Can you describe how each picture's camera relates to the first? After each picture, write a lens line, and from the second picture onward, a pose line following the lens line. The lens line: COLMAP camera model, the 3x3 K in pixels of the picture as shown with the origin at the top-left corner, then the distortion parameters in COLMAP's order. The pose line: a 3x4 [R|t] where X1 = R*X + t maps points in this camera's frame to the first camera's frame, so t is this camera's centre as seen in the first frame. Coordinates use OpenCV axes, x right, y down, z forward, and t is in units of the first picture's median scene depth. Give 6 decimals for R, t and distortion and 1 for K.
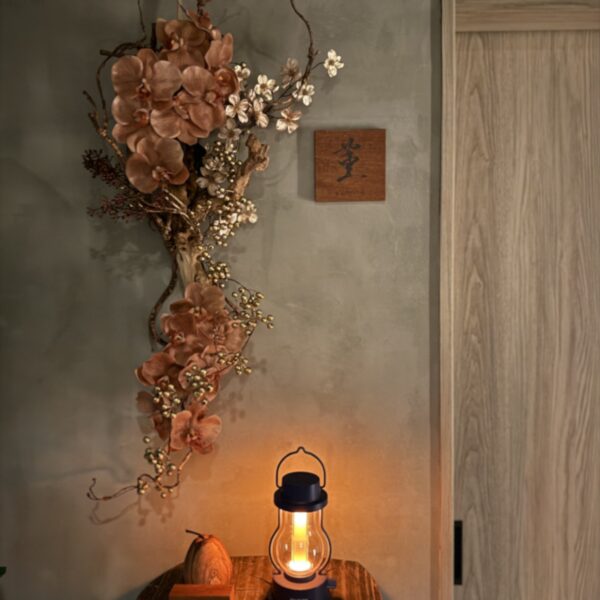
lens RADIAL K [[564.3, 0, 300.0], [0, 564.3, 300.0], [0, 0, 1]] dist [0.210083, -0.452477]
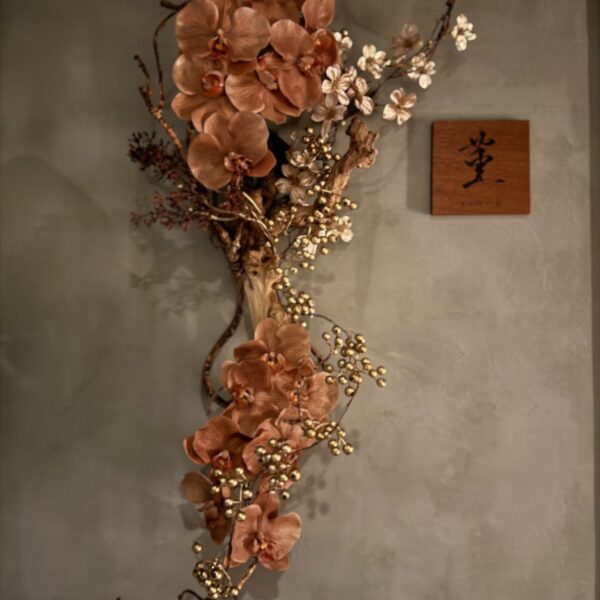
lens RADIAL K [[564.3, 0, 300.0], [0, 564.3, 300.0], [0, 0, 1]] dist [0.210083, -0.452477]
pose [[0.998498, 0.021051, -0.050575, -0.109541], [-0.026220, 0.994252, -0.103806, 0.019424], [0.048099, 0.104976, 0.993311, 0.281797]]
